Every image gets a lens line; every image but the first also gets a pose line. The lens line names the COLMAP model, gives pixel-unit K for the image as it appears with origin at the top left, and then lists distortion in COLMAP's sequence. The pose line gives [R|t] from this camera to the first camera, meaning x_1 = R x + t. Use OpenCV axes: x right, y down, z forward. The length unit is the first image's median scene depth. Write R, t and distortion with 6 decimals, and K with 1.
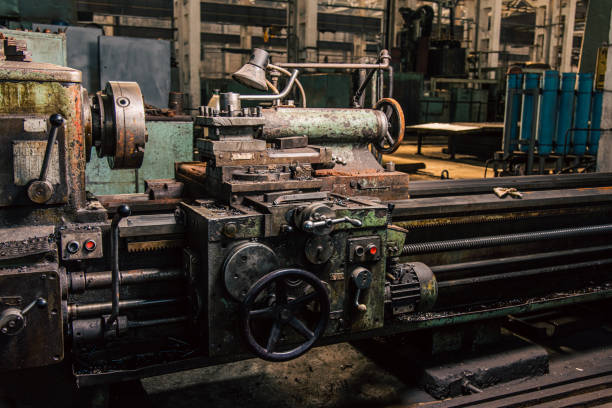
lens RADIAL K [[626.4, 0, 306.8], [0, 626.4, 206.3], [0, 0, 1]] dist [0.008682, 0.000000]
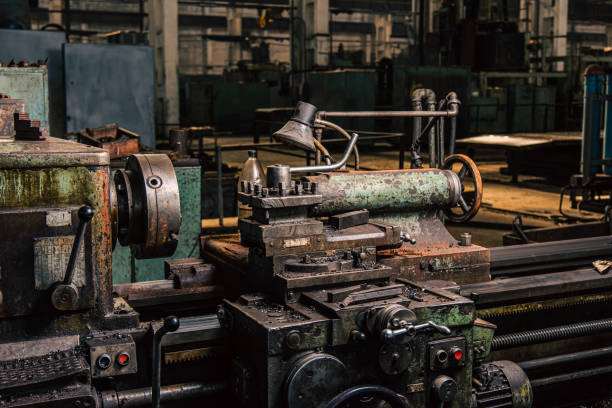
lens RADIAL K [[836.4, 0, 305.7], [0, 836.4, 201.4], [0, 0, 1]] dist [0.002815, 0.000000]
pose [[0.999783, -0.019824, -0.006329, -0.071497], [0.019575, 0.999112, -0.037317, -0.080585], [0.007063, 0.037185, 0.999283, -0.098973]]
